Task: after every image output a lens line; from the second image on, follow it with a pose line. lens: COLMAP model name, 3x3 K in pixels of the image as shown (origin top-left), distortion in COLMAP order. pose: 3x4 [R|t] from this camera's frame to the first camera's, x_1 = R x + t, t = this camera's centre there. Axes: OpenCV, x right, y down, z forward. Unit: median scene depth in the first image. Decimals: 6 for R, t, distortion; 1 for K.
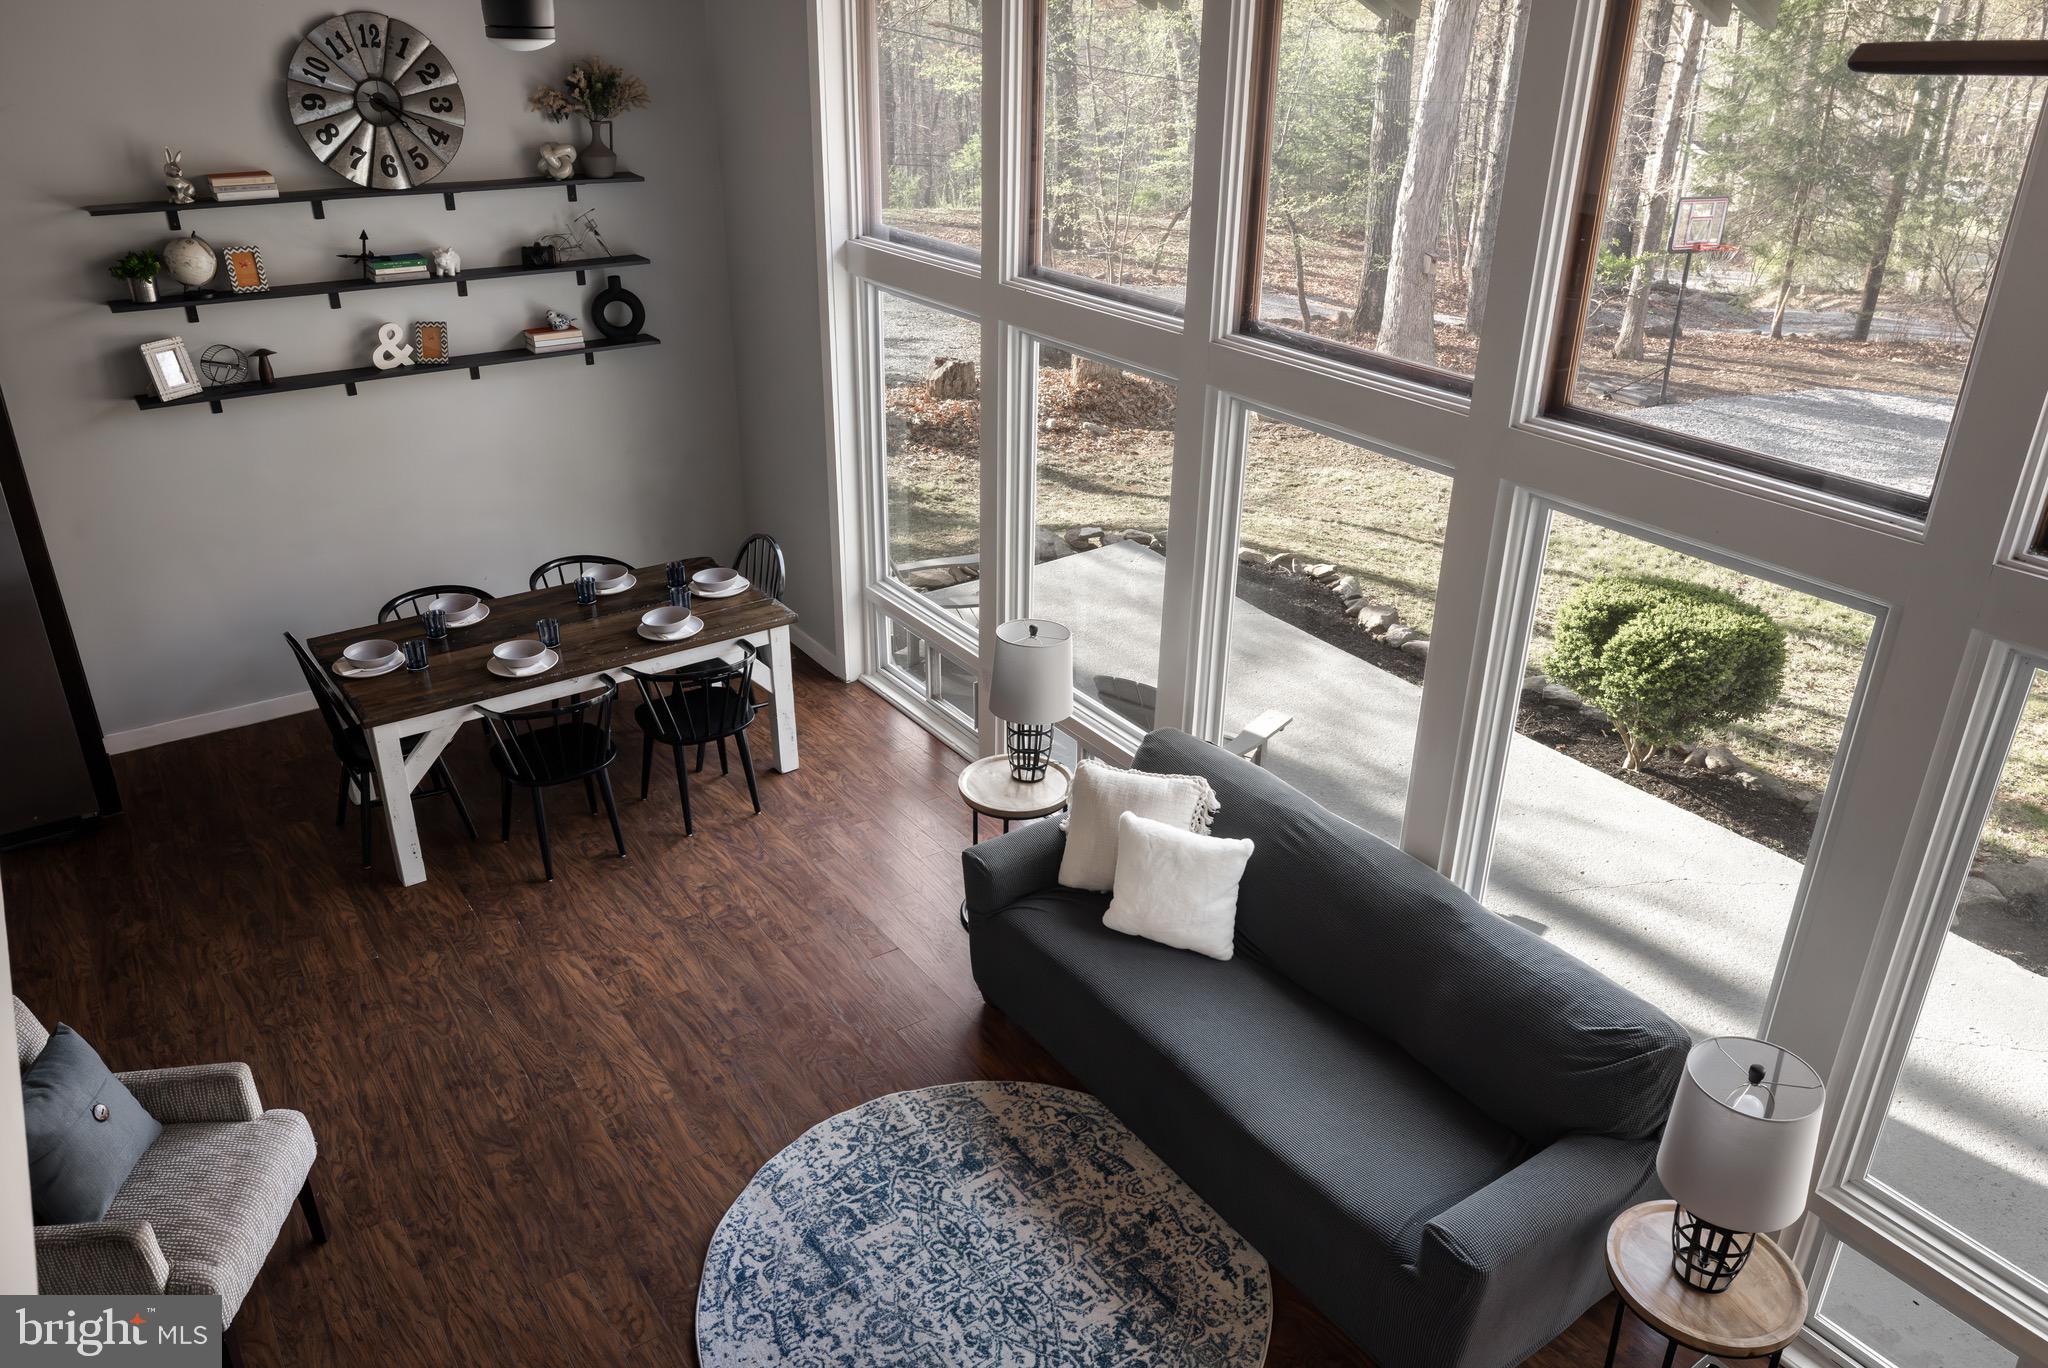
lens RADIAL K [[1473.3, 0, 1008.4], [0, 1473.3, 672.9], [0, 0, 1]] dist [0.015051, -0.003386]
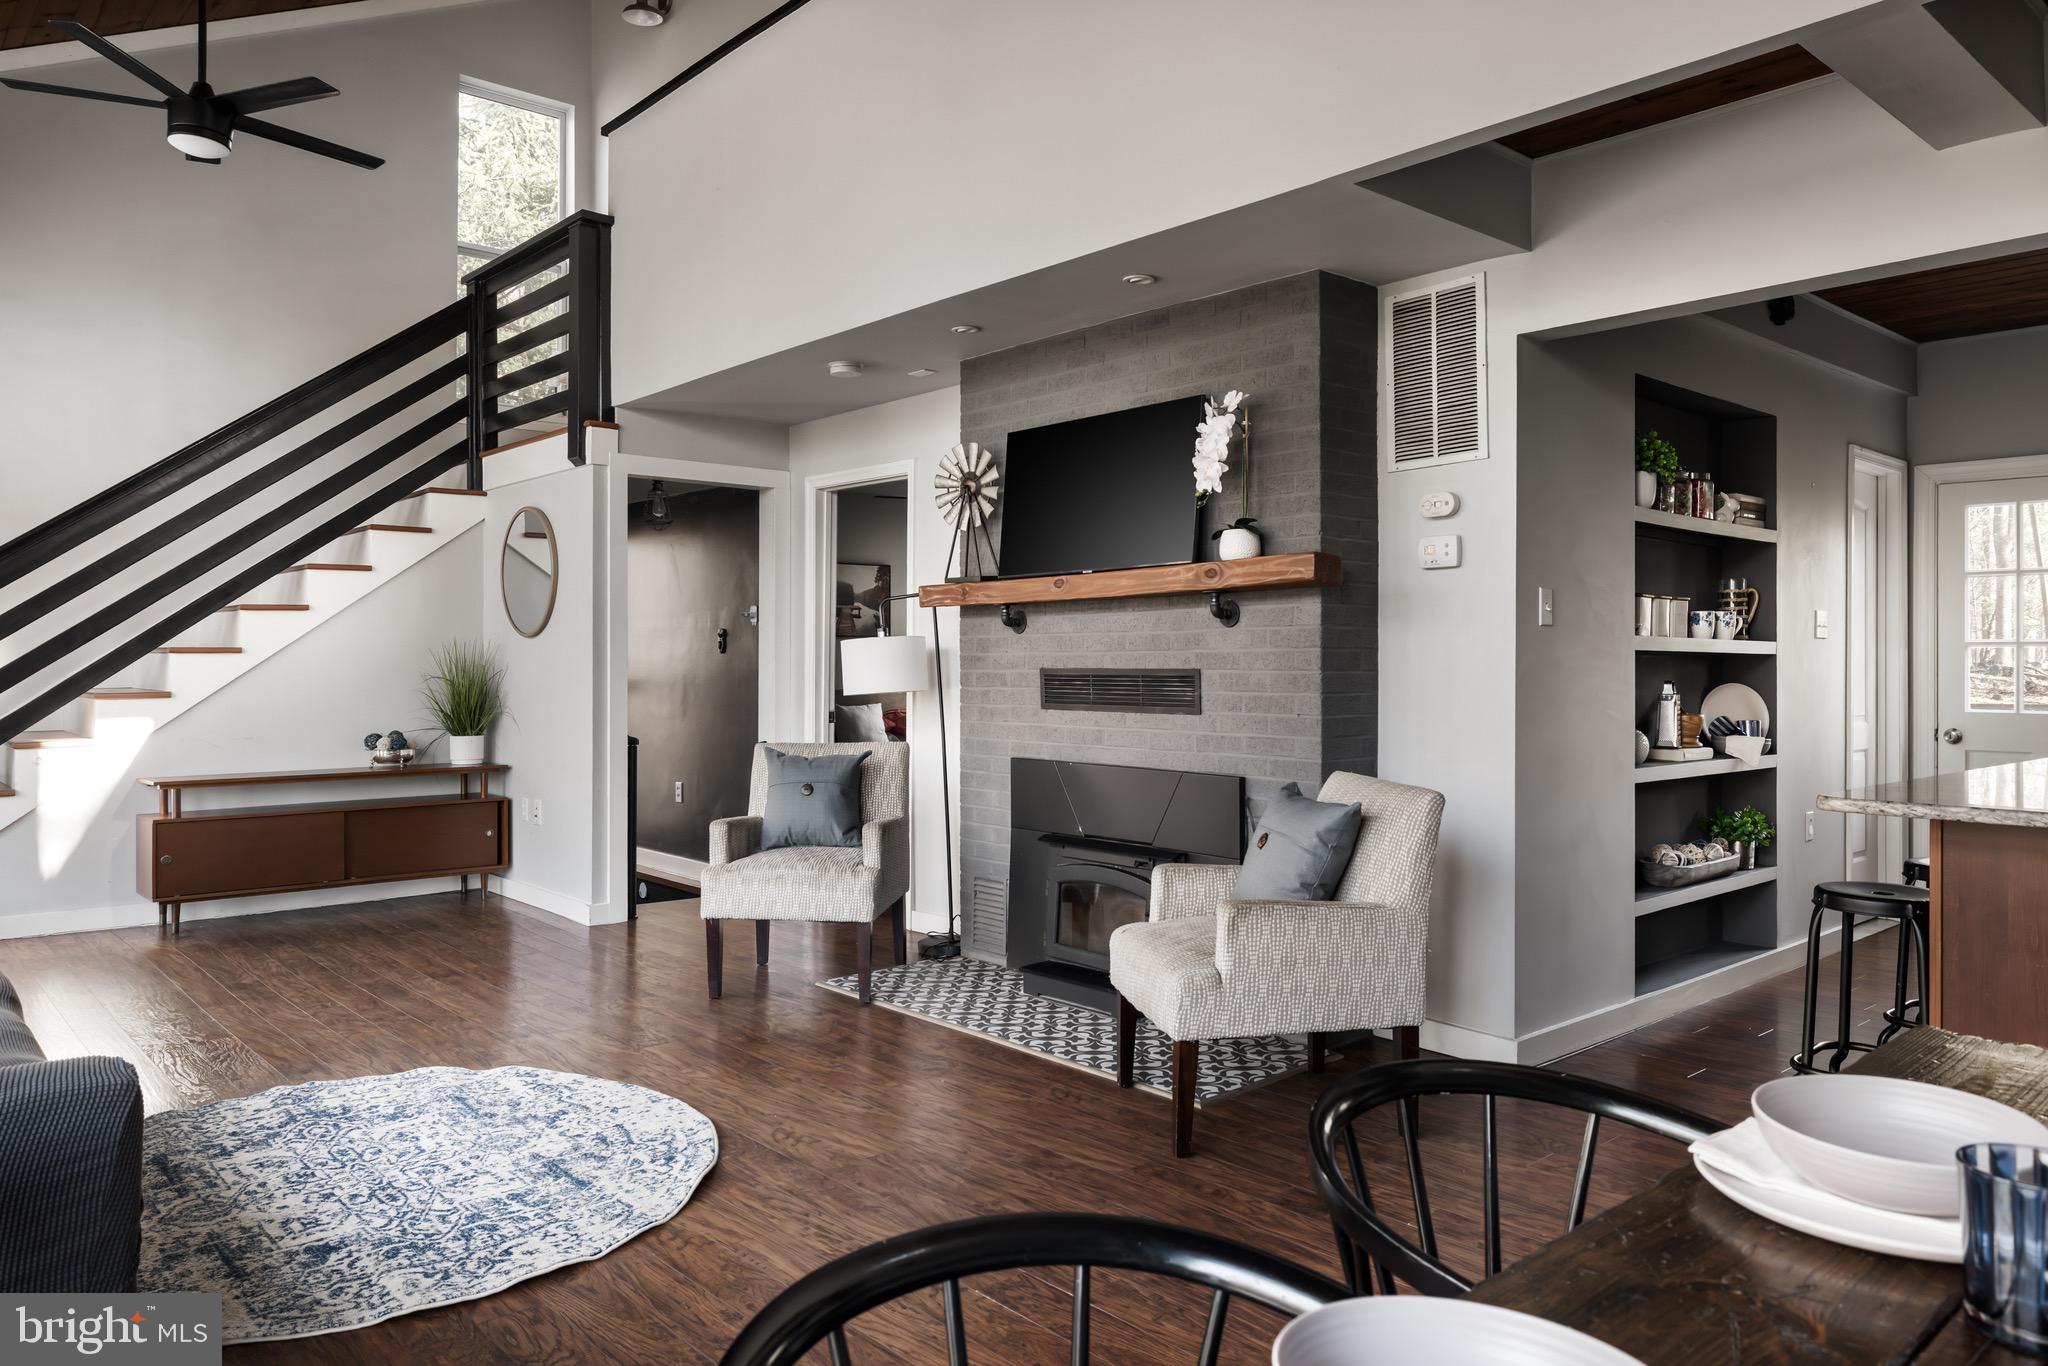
lens RADIAL K [[1380.3, 0, 1027.6], [0, 1380.3, 662.6], [0, 0, 1]] dist [0.000319, -0.001764]
pose [[-0.990753, -0.004165, -0.135613, -0.181470], [-0.060453, 0.908380, 0.413752, -0.128457], [0.121465, 0.418124, -0.900232, 1.065298]]
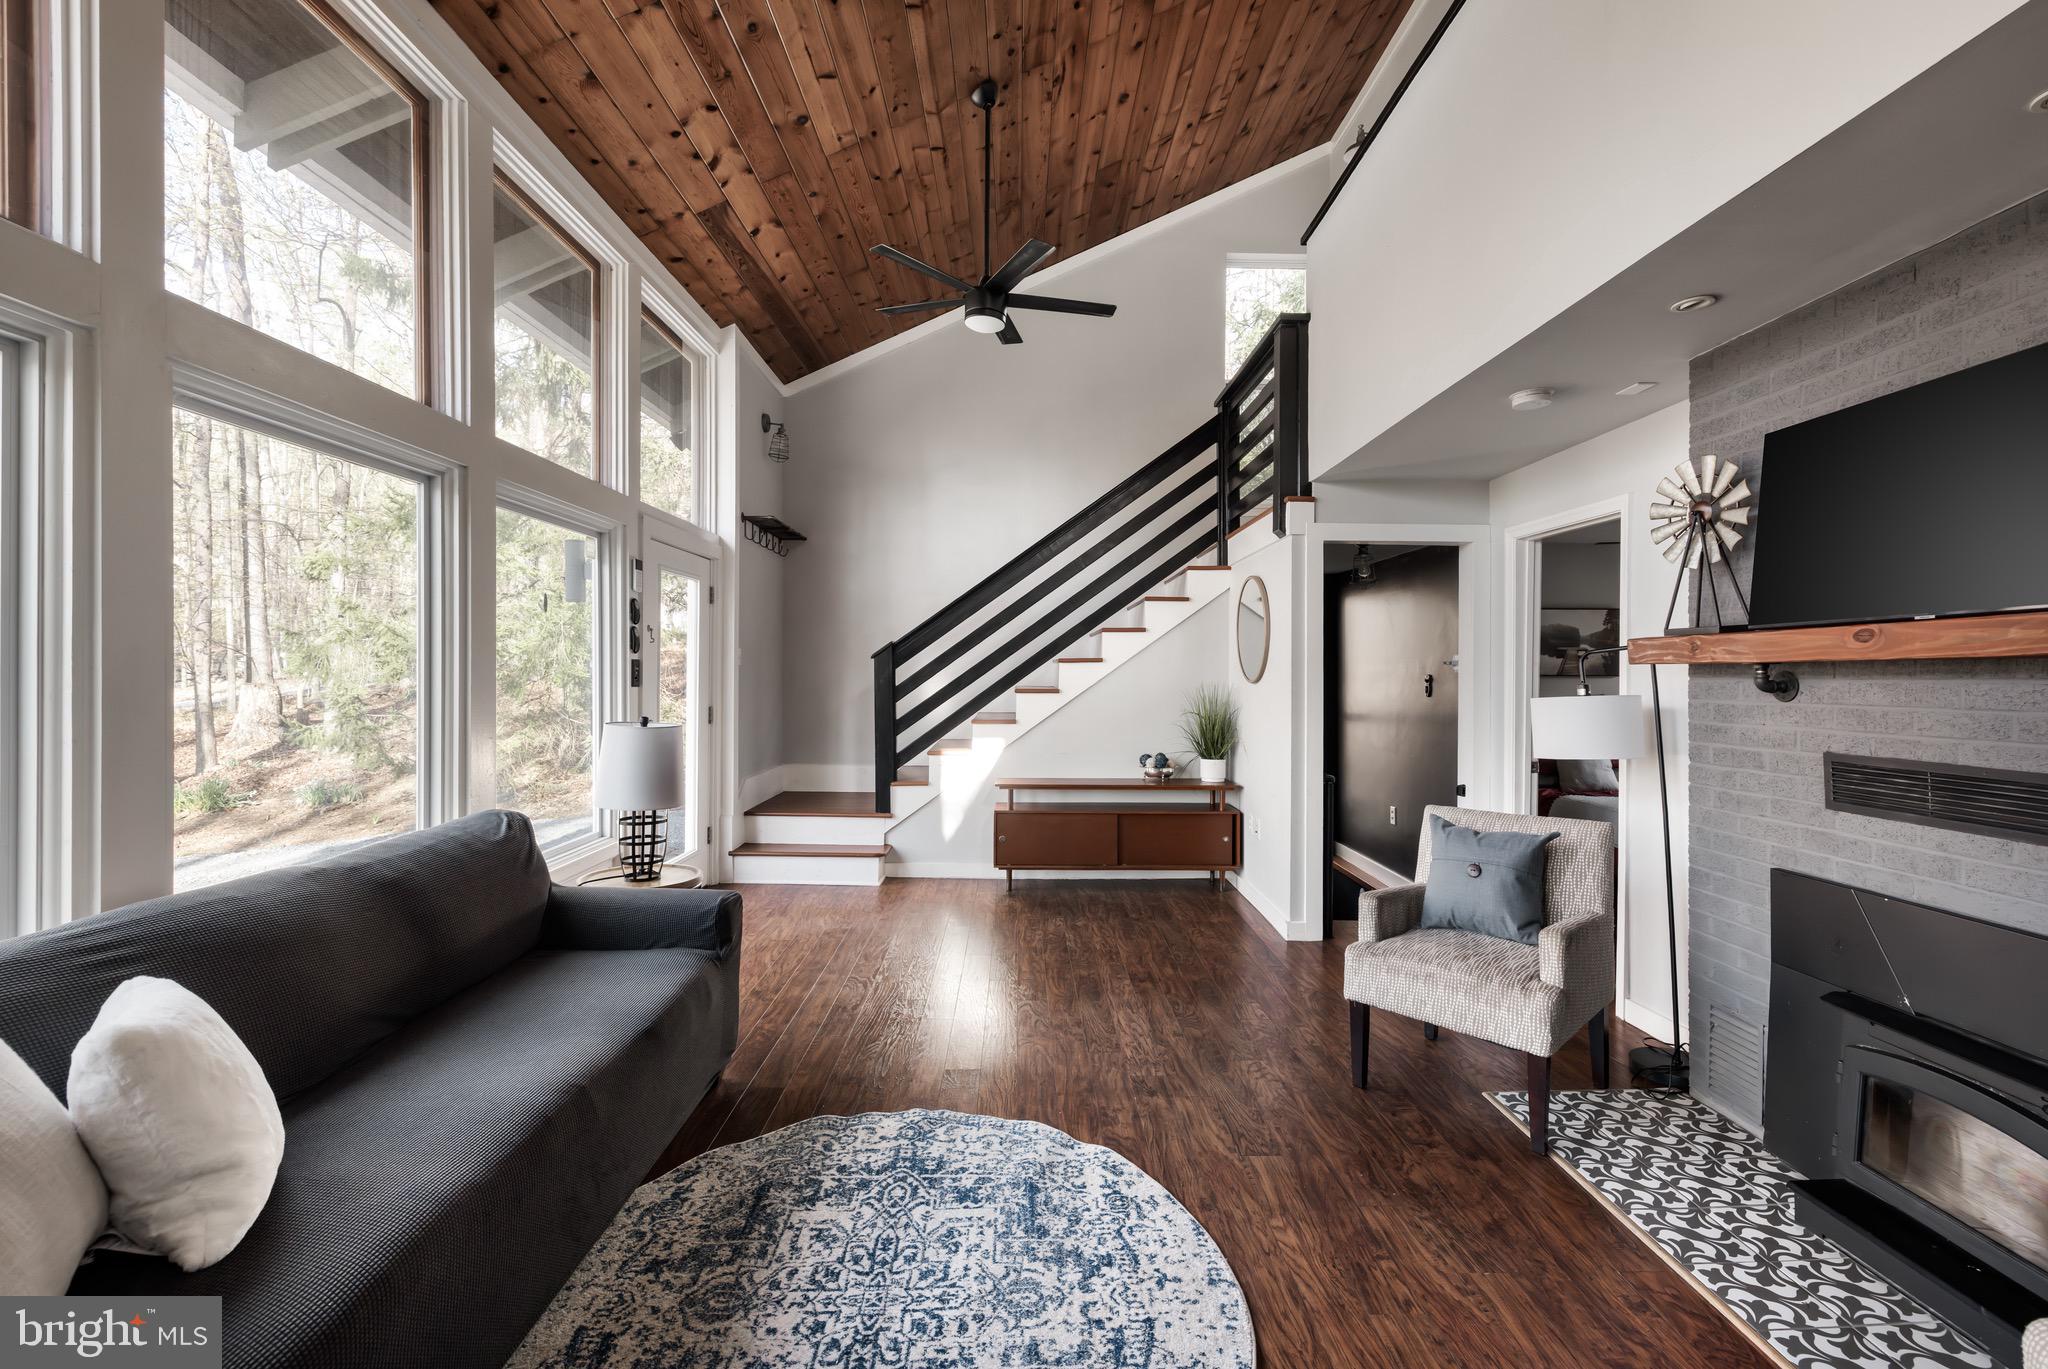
lens RADIAL K [[874.3, 0, 1039.9], [0, 874.3, 666.1], [0, 0, 1]] dist [-0.004145, 0.002297]
pose [[-0.842021, -0.005729, 0.539414, -0.218446], [0.215596, 0.913036, 0.346242, -0.023116], [-0.494488, 0.407838, -0.767561, 0.770744]]
